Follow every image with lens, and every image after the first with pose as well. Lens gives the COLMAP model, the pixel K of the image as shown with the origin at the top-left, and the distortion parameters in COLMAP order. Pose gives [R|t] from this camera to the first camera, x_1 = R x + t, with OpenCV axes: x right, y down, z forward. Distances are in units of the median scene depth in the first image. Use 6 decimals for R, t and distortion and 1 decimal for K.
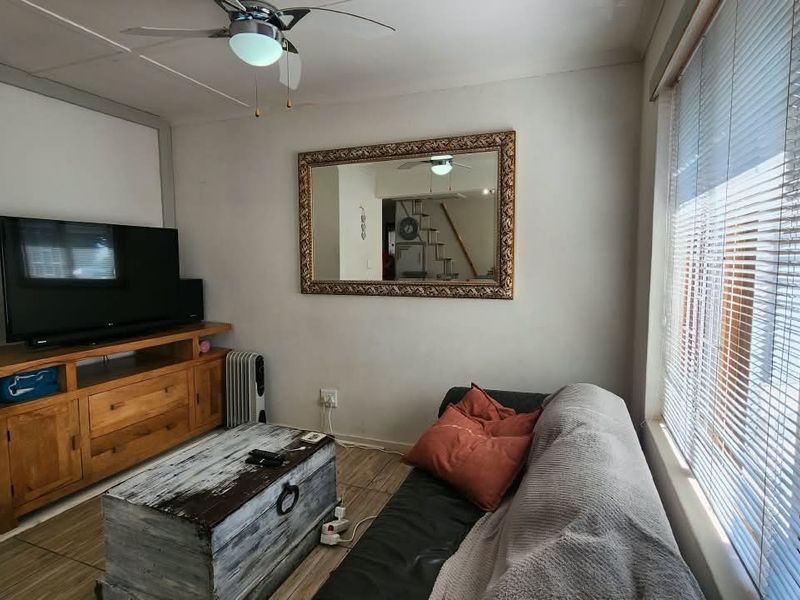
lens RADIAL K [[448.2, 0, 398.9], [0, 448.2, 301.3], [0, 0, 1]] dist [0.001206, -0.001031]
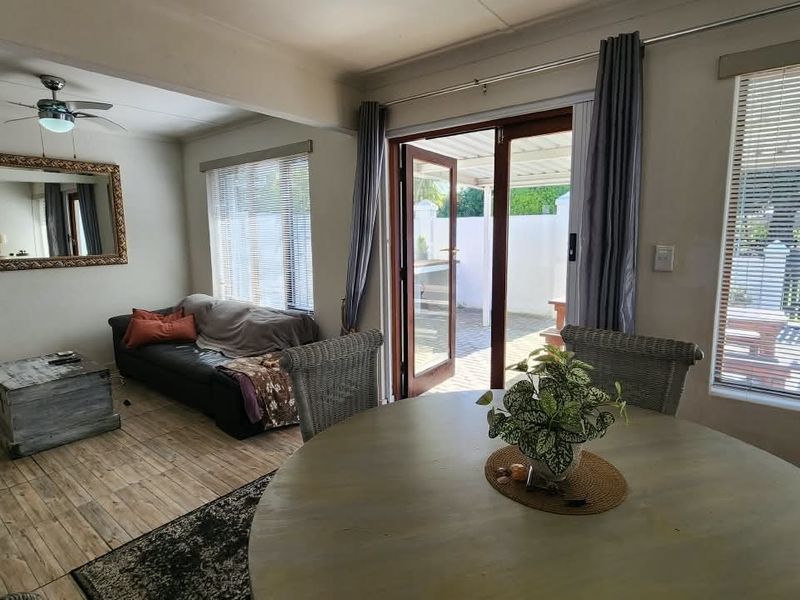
lens RADIAL K [[448.2, 0, 402.2], [0, 448.2, 293.7], [0, 0, 1]] dist [0.001206, -0.001031]
pose [[0.294876, -0.139141, 0.945351, -1.068073], [0.081121, 0.989415, 0.120323, -0.012007], [-0.952086, 0.041207, 0.303042, -0.510924]]
